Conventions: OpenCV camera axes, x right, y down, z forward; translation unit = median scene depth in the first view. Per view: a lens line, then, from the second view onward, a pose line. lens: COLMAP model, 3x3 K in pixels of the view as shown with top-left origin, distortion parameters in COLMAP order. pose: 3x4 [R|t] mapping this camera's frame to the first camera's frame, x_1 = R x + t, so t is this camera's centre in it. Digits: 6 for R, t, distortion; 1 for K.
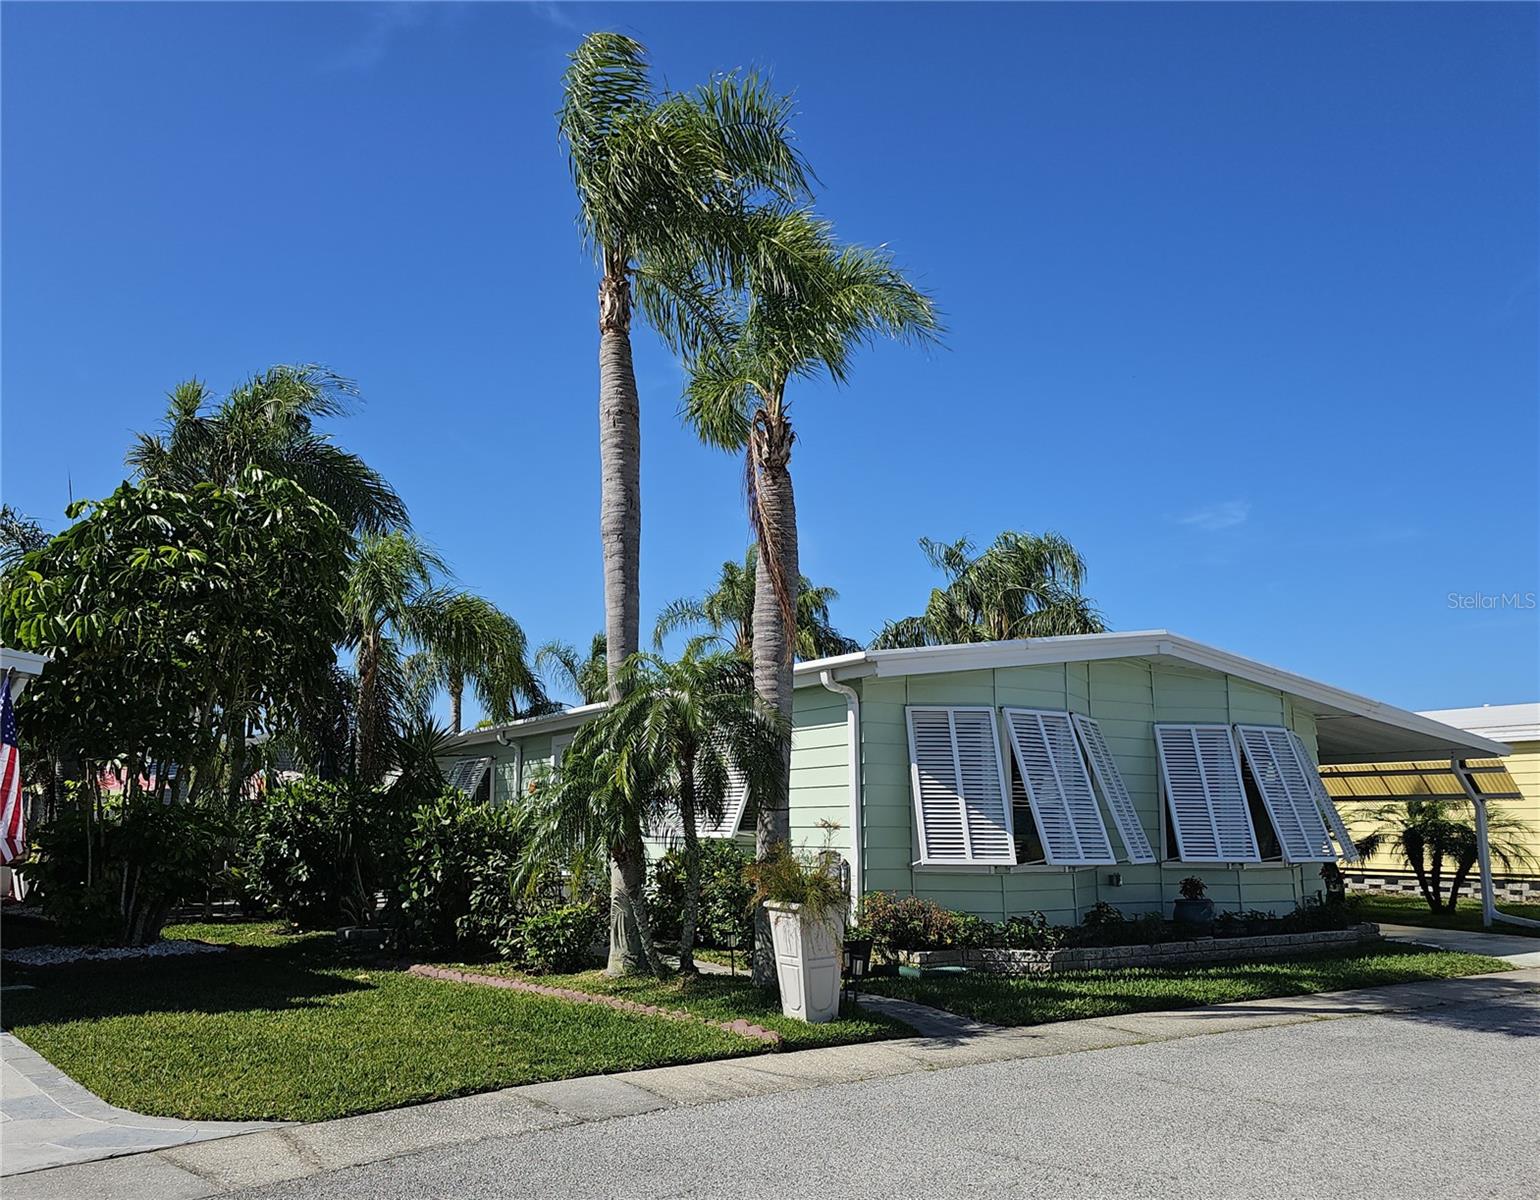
lens RADIAL K [[1120.6, 0, 770.0], [0, 1120.6, 600.0], [0, 0, 1]] dist [-0.001082, -0.004404]
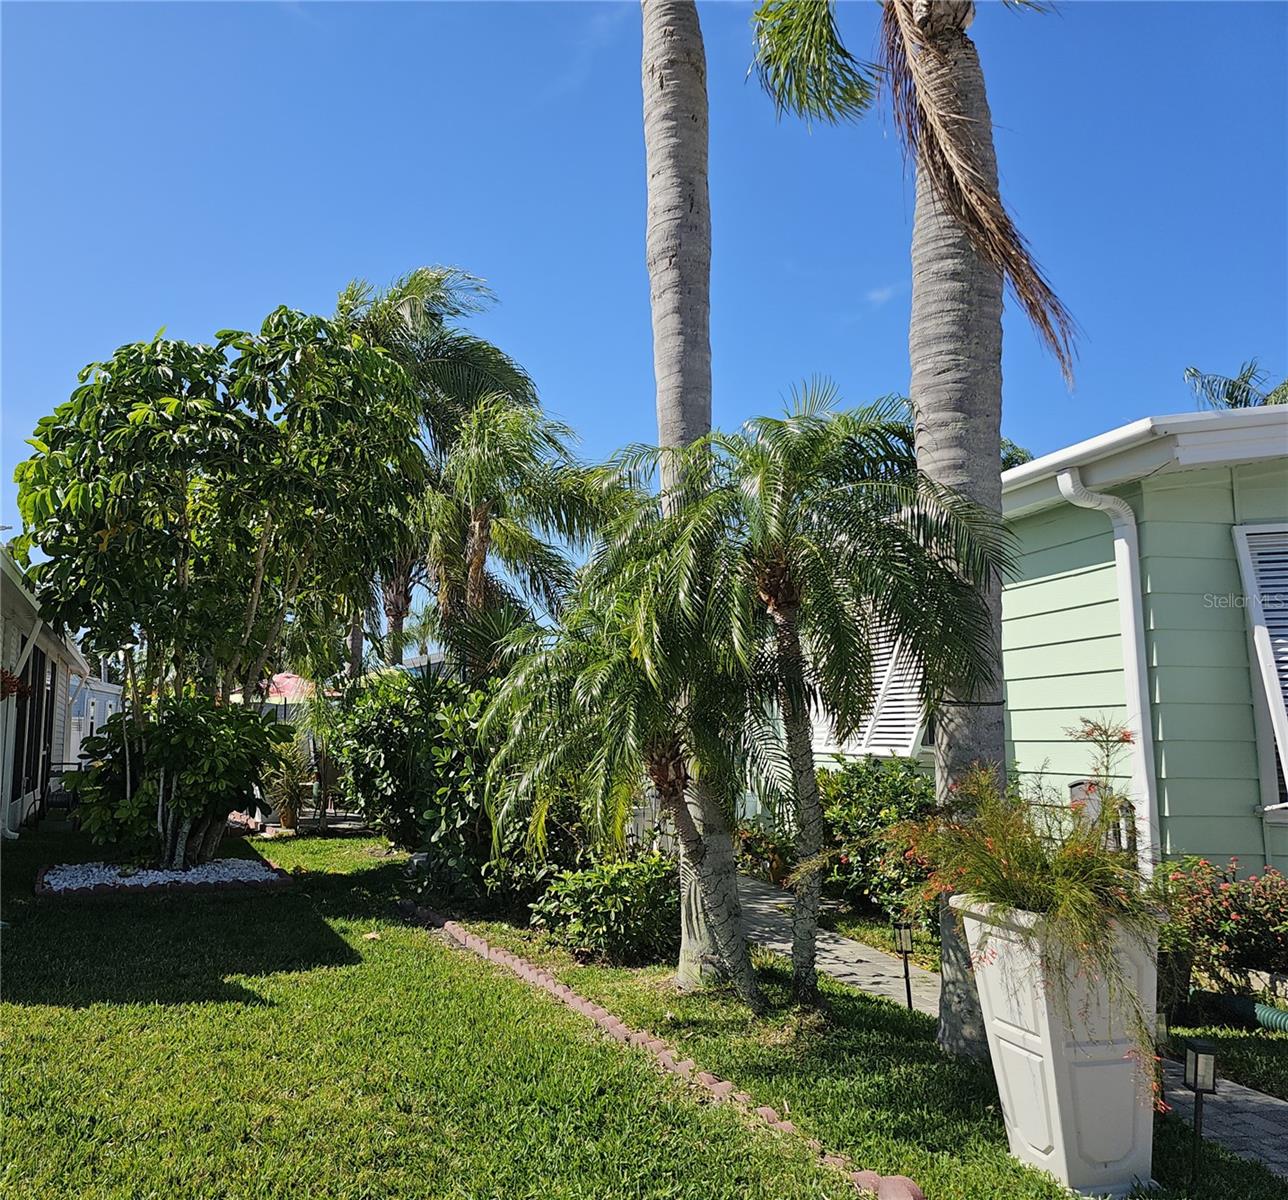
lens RADIAL K [[997.6, 0, 538.5], [0, 997.6, 600.5], [0, 0, 1]] dist [0.075731, -0.081071]
pose [[0.910578, -0.046469, -0.410717, 0.013588], [0.072194, 0.996267, 0.047339, 0.092851], [0.406984, -0.072758, 0.910533, 0.449006]]
